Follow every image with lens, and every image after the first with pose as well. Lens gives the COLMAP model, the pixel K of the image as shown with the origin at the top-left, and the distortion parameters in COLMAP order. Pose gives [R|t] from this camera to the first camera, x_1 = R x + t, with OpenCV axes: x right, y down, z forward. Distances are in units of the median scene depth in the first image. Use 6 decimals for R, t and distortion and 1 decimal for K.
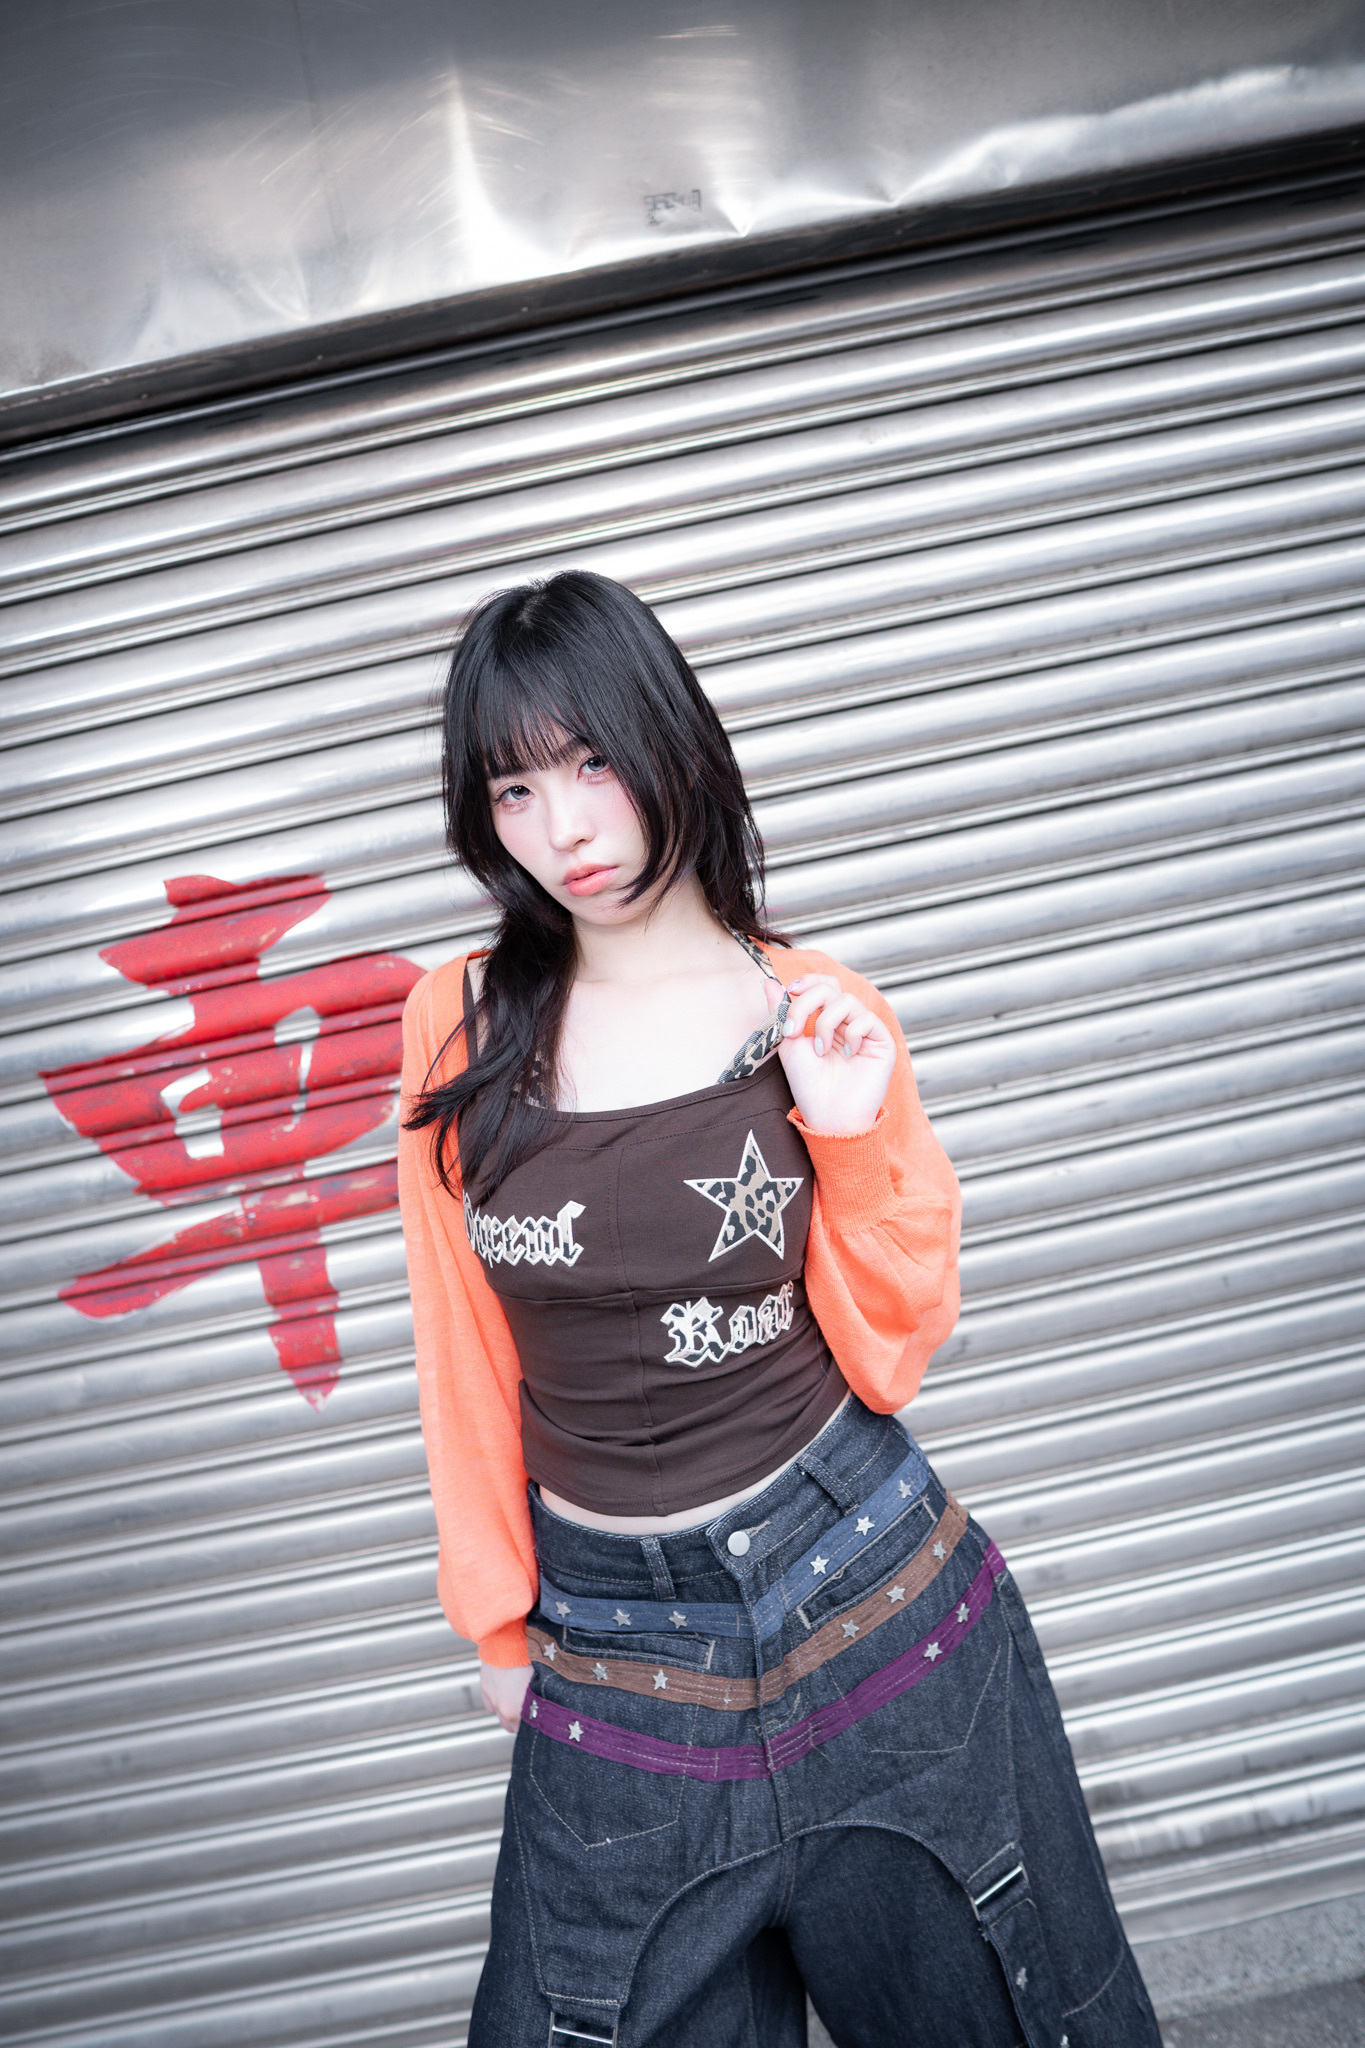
lens RADIAL K [[1435.4, 0, 681.5], [0, 1435.4, 1031.6], [0, 0, 1]] dist [-0.109138, 0.068172]
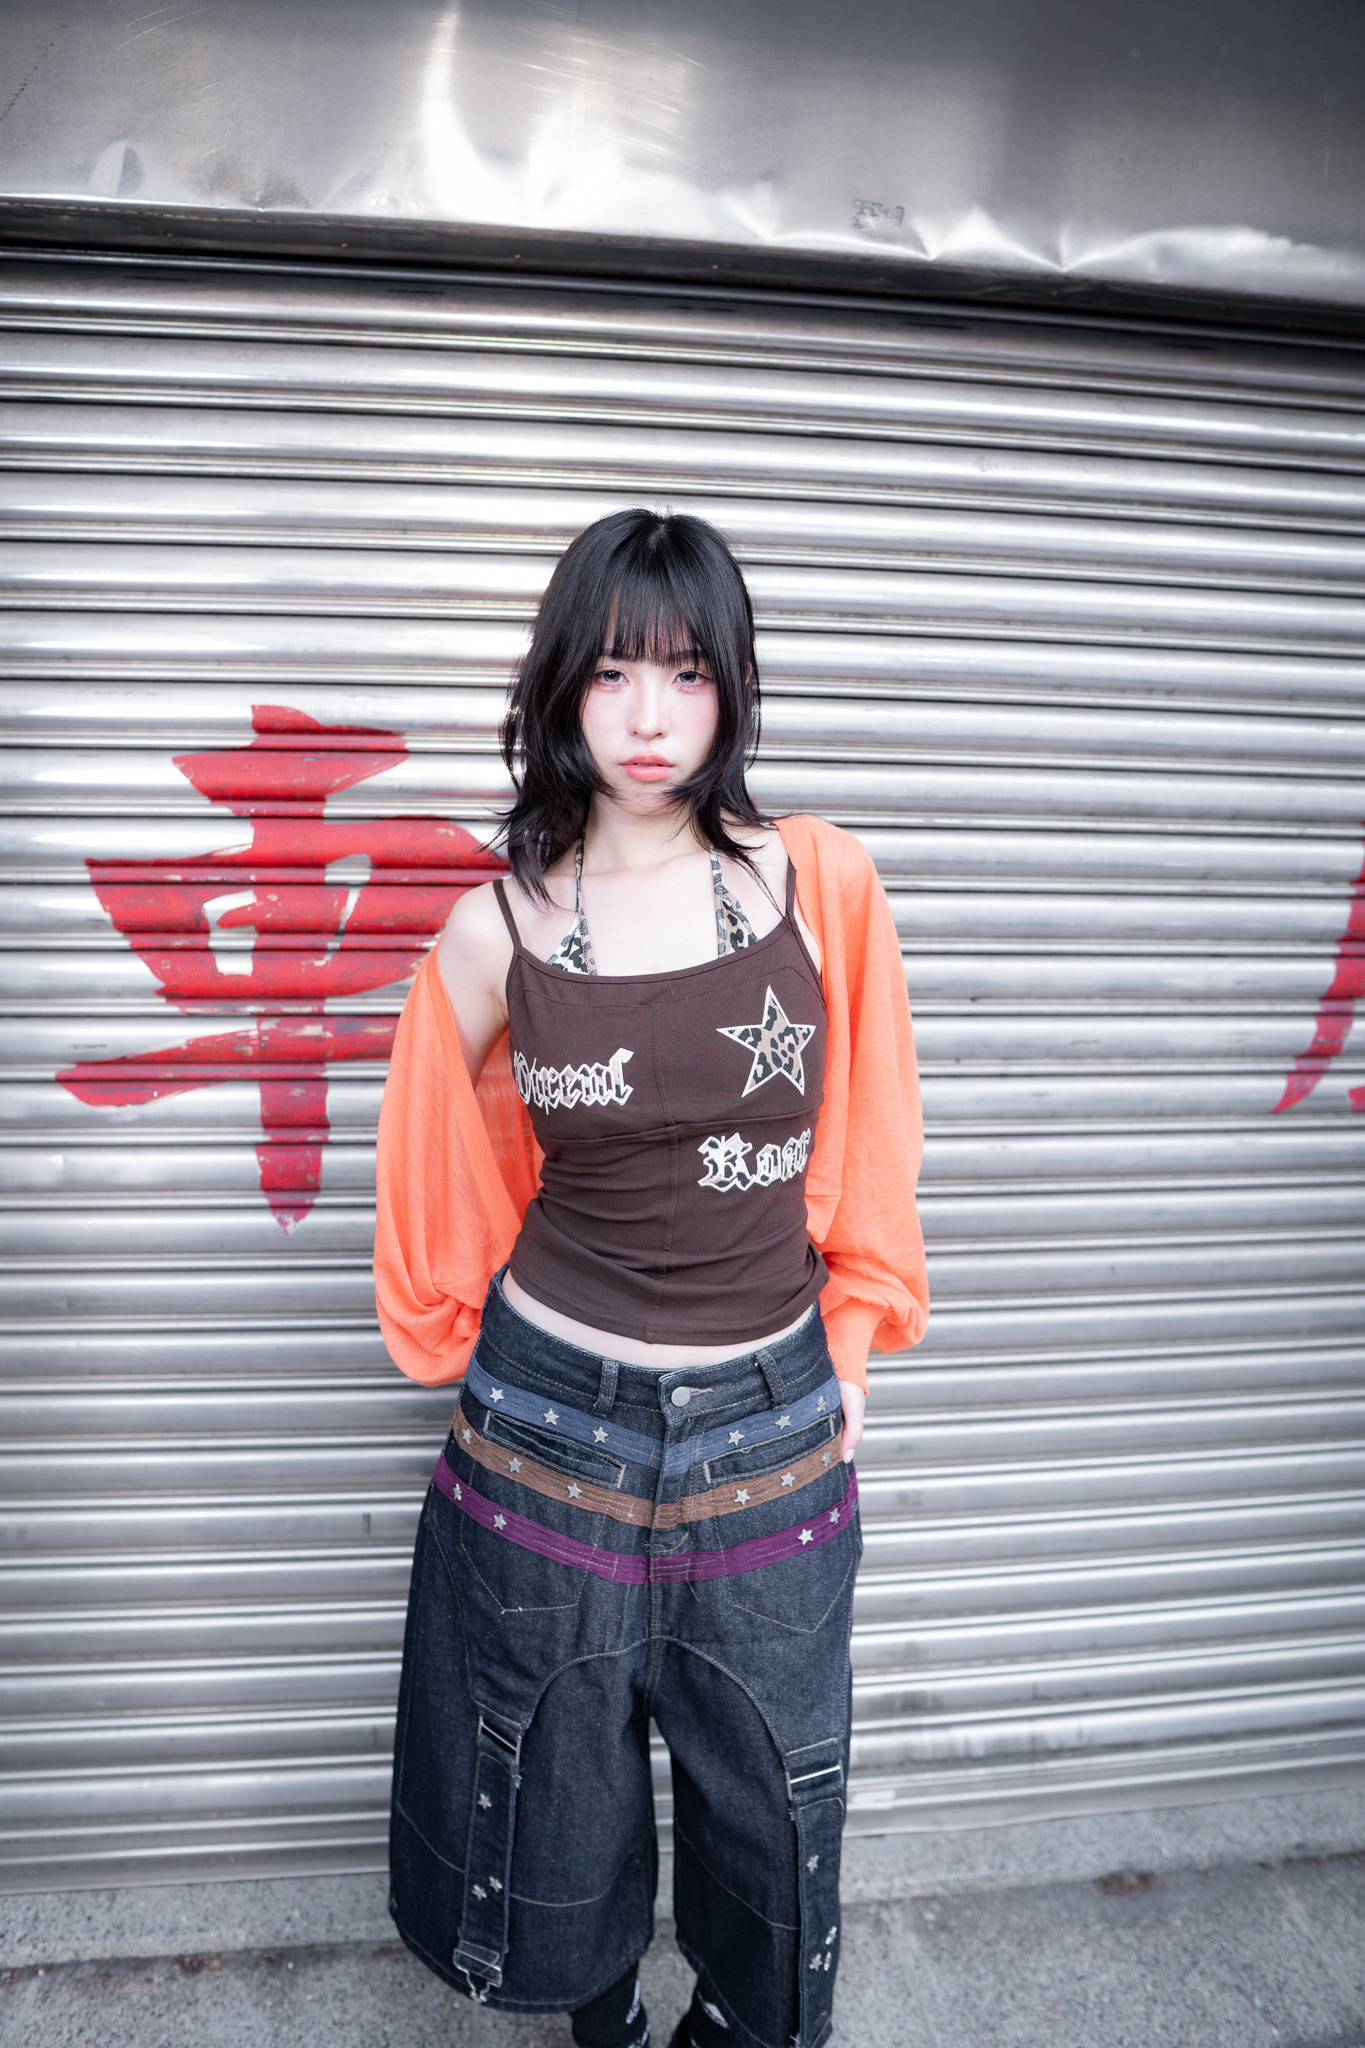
lens RADIAL K [[1435.4, 0, 681.5], [0, 1435.4, 1031.6], [0, 0, 1]] dist [-0.109138, 0.068172]
pose [[0.968261, 0.205124, 0.142813, -0.156407], [-0.208650, 0.977939, 0.010002, 0.050494], [-0.137611, -0.039483, 0.989699, -0.078689]]
